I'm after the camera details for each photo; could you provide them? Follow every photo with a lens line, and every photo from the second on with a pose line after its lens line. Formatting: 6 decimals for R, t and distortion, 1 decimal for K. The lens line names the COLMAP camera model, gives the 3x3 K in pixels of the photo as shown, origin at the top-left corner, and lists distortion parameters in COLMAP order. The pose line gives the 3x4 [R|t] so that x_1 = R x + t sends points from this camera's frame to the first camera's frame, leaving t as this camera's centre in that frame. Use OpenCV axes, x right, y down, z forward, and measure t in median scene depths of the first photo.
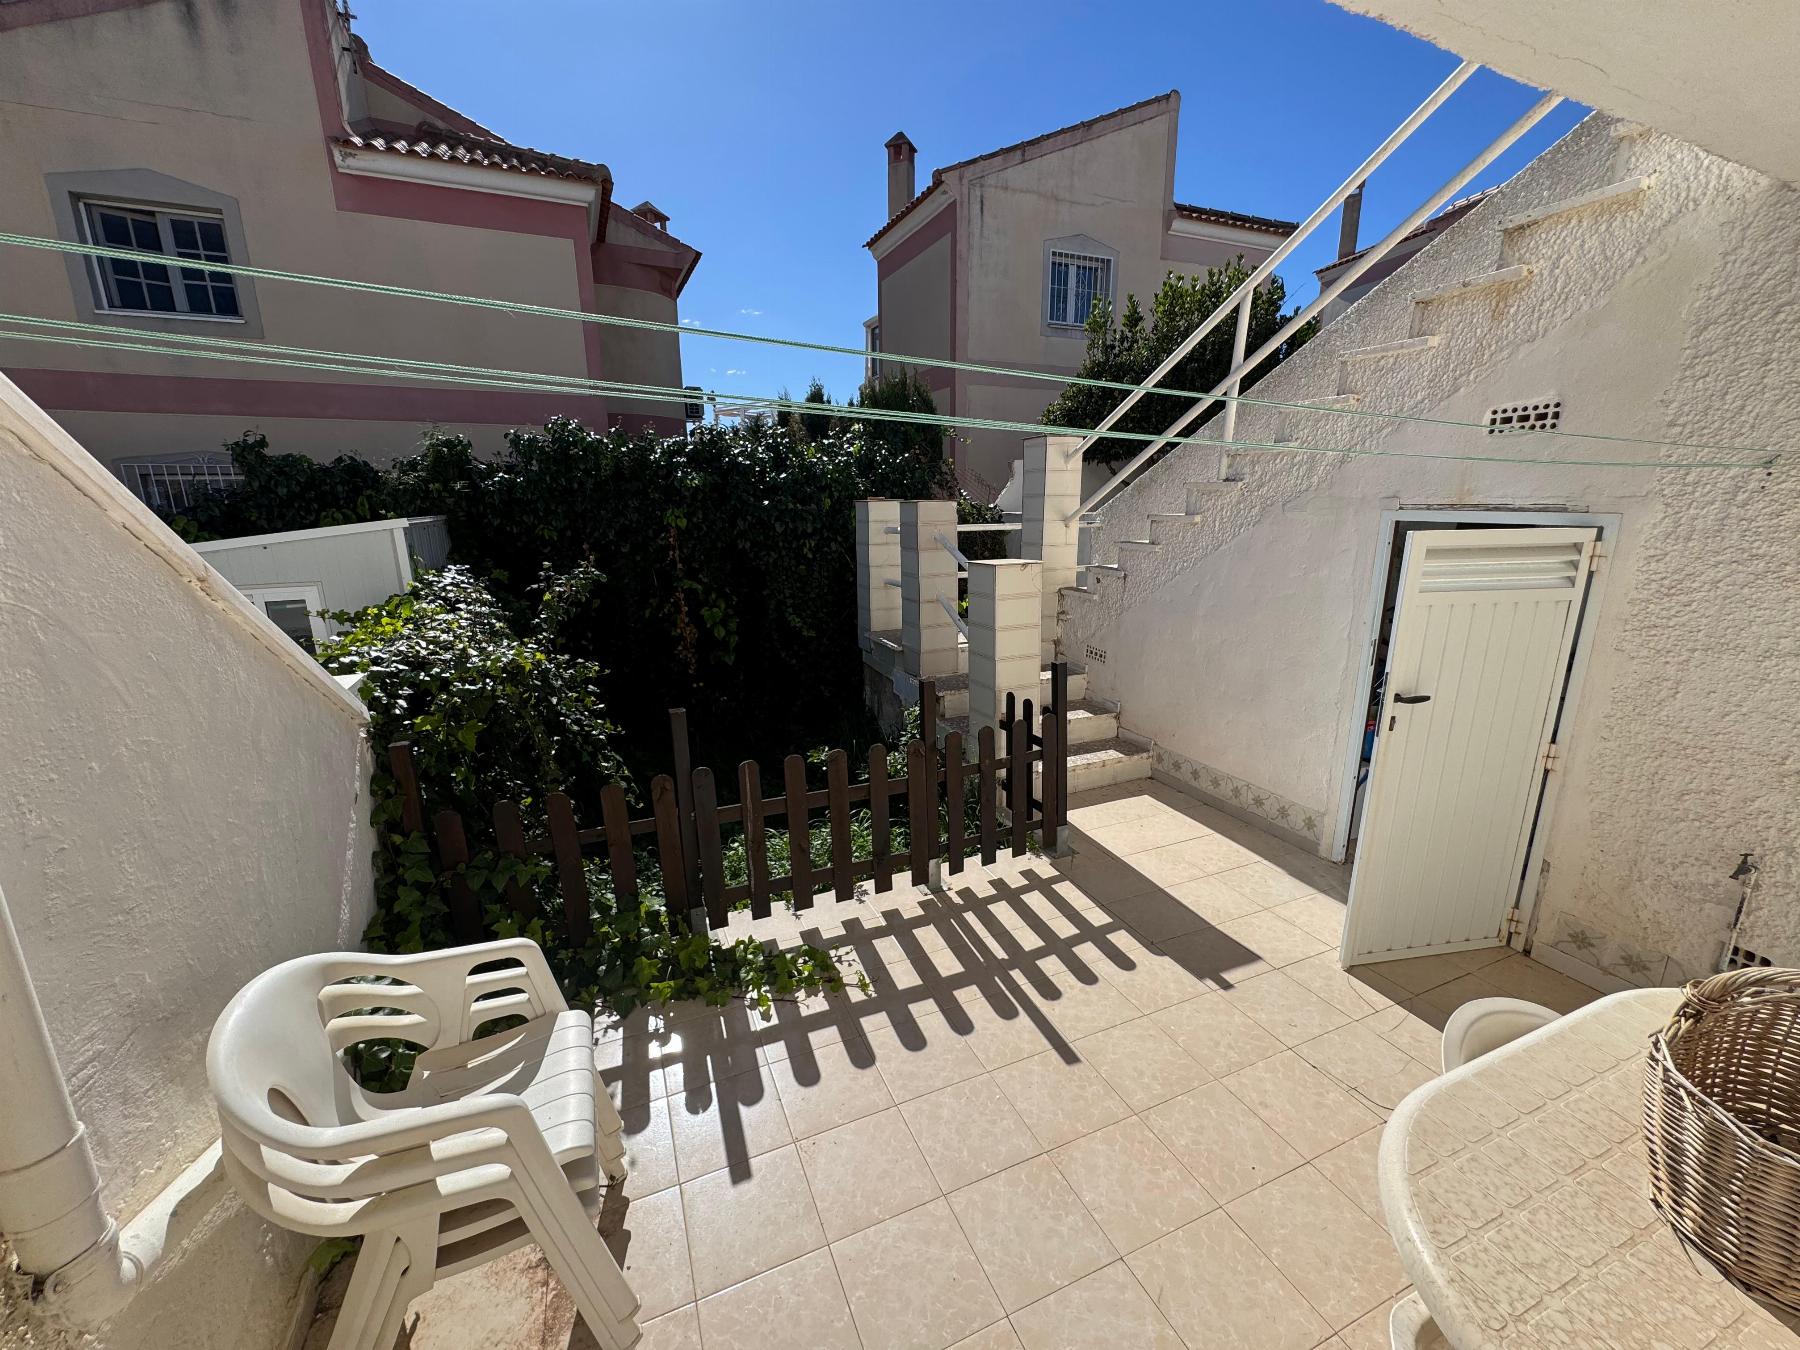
lens RADIAL K [[718.1, 0, 896.7], [0, 718.1, 669.2], [0, 0, 1]] dist [-0.004460, 0.000557]
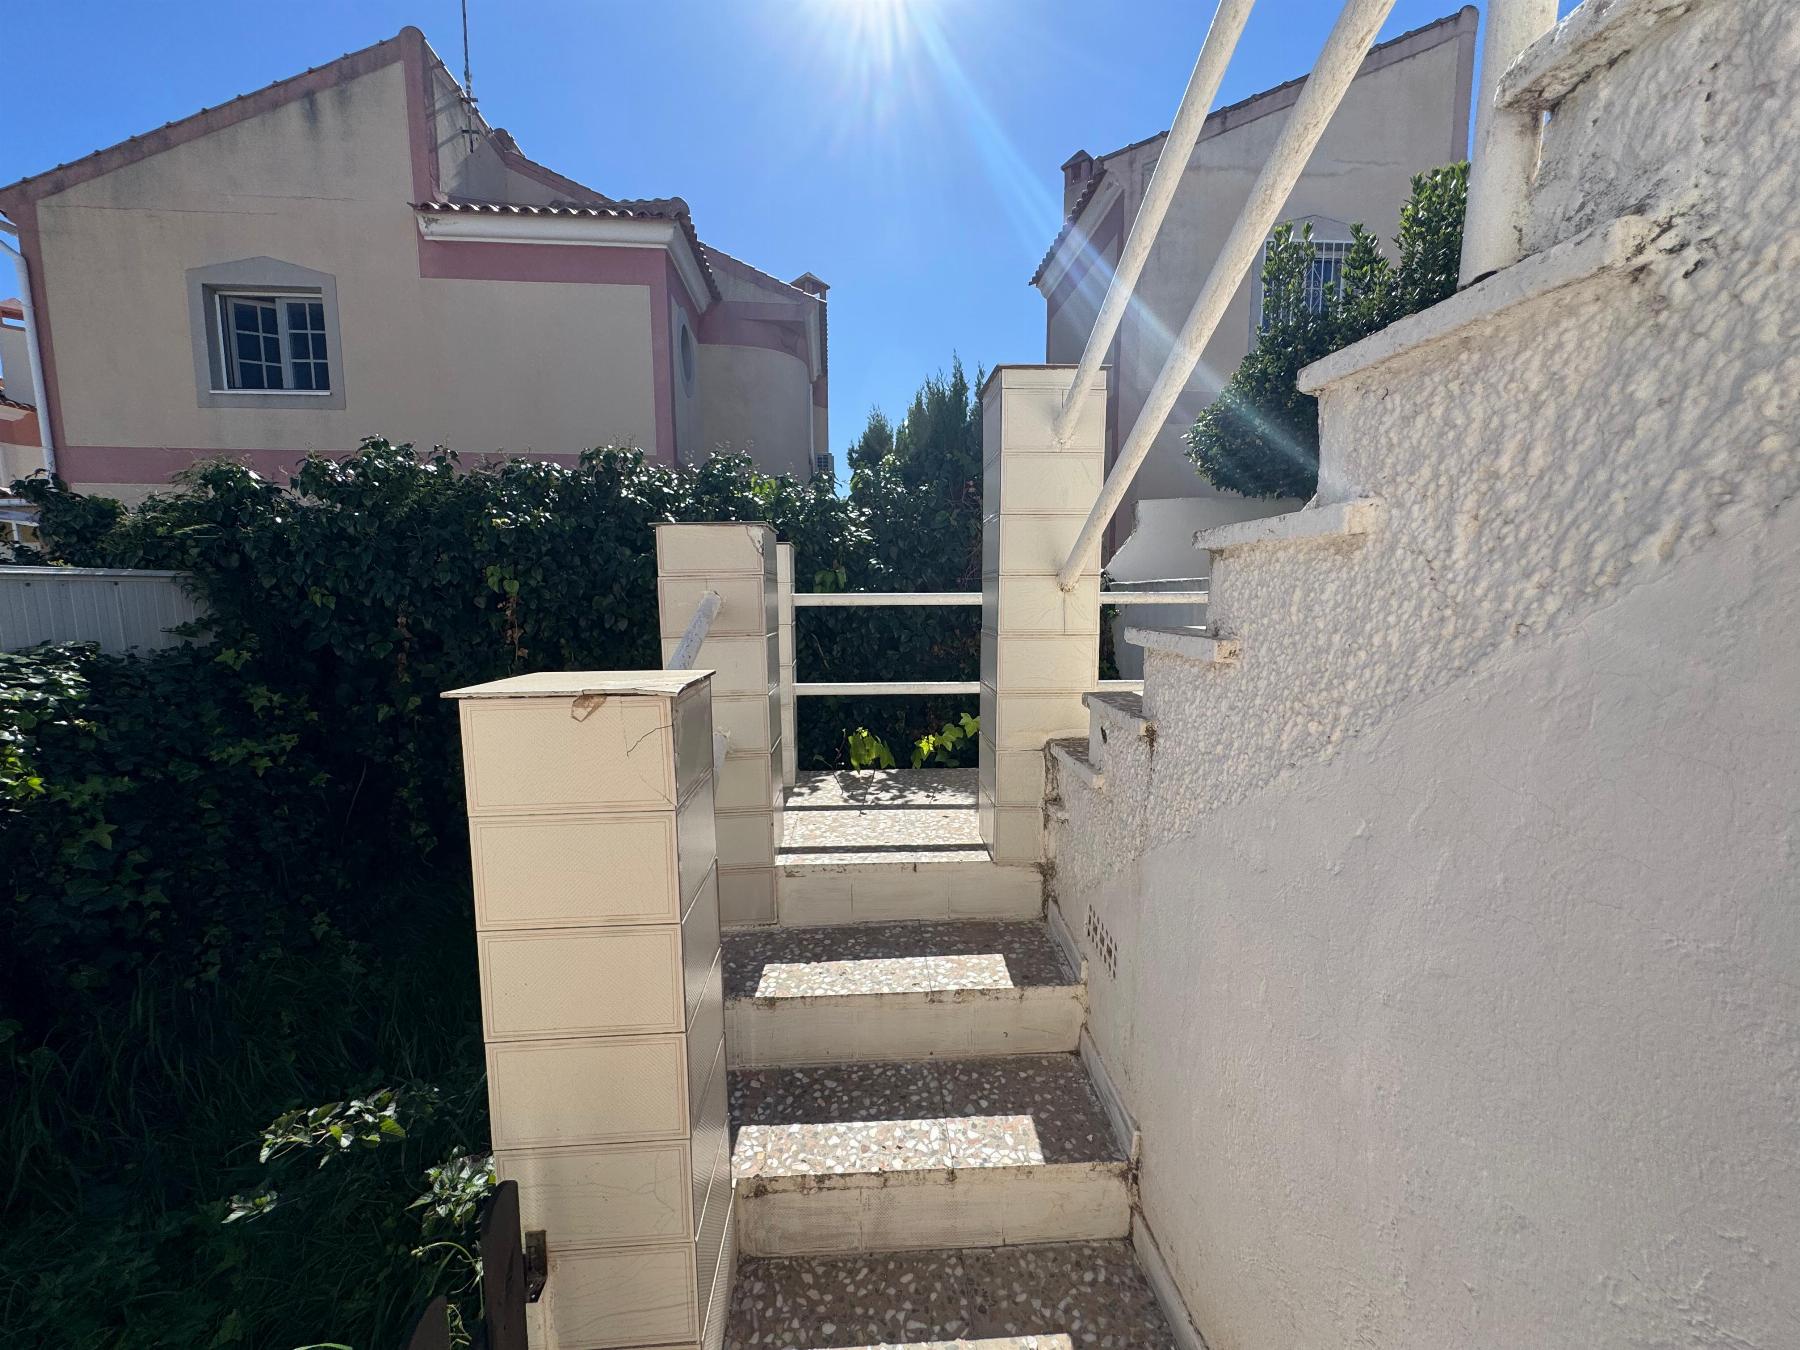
lens RADIAL K [[718.1, 0, 899.2], [0, 718.1, 674.5], [0, 0, 1]] dist [-0.004460, 0.000557]
pose [[0.945548, 0.042746, -0.322664, 0.370019], [-0.079165, 0.991772, -0.100599, -0.136671], [0.315709, 0.120665, 0.941152, 0.785582]]
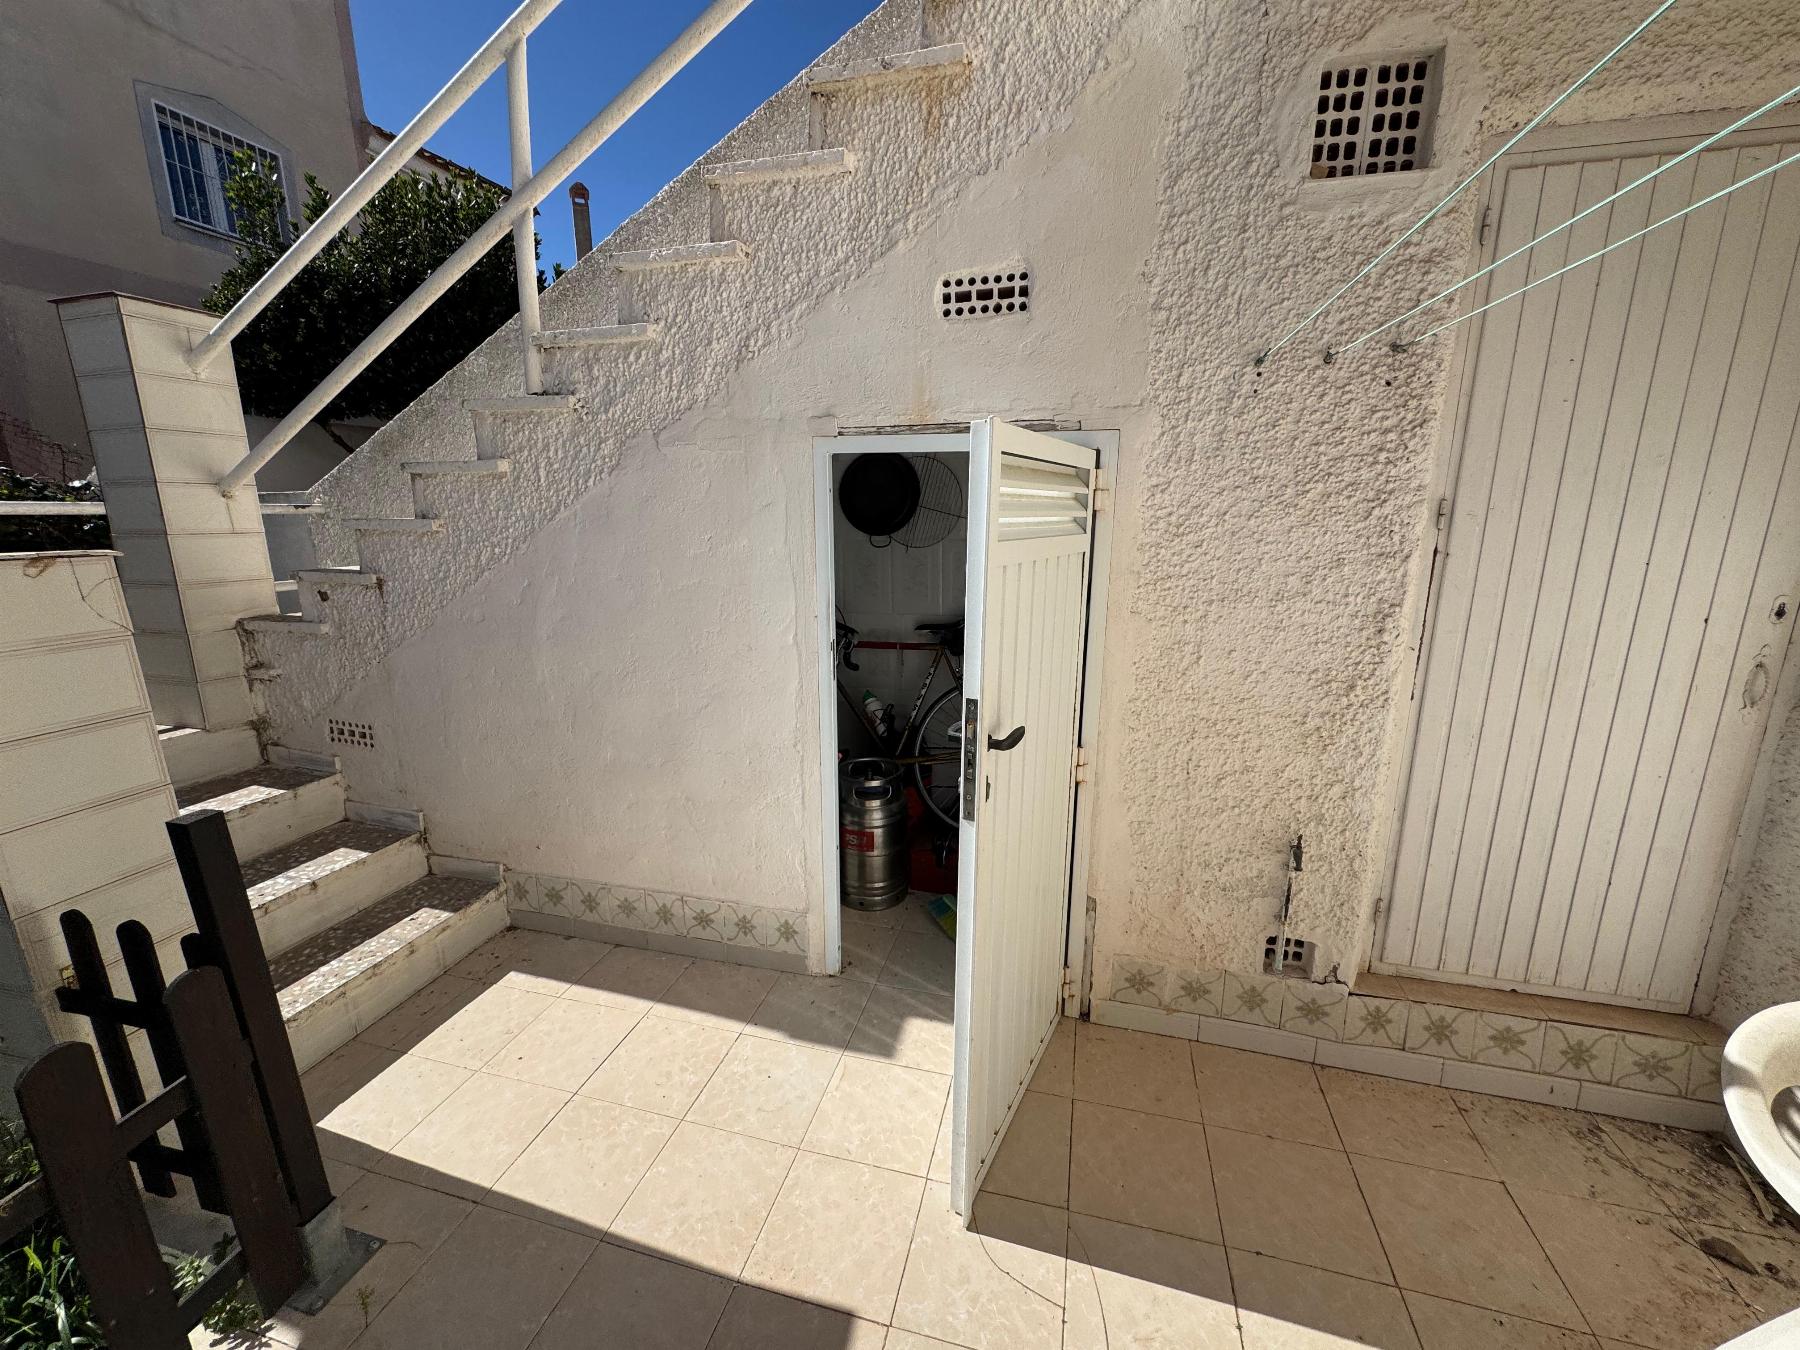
lens RADIAL K [[718.1, 0, 899.8], [0, 718.1, 673.2], [0, 0, 1]] dist [-0.004460, 0.000557]
pose [[0.612822, -0.163101, 0.773206, 0.156257], [0.177225, 0.981910, 0.066661, -0.036228], [-0.770092, 0.096180, 0.630641, 0.440180]]
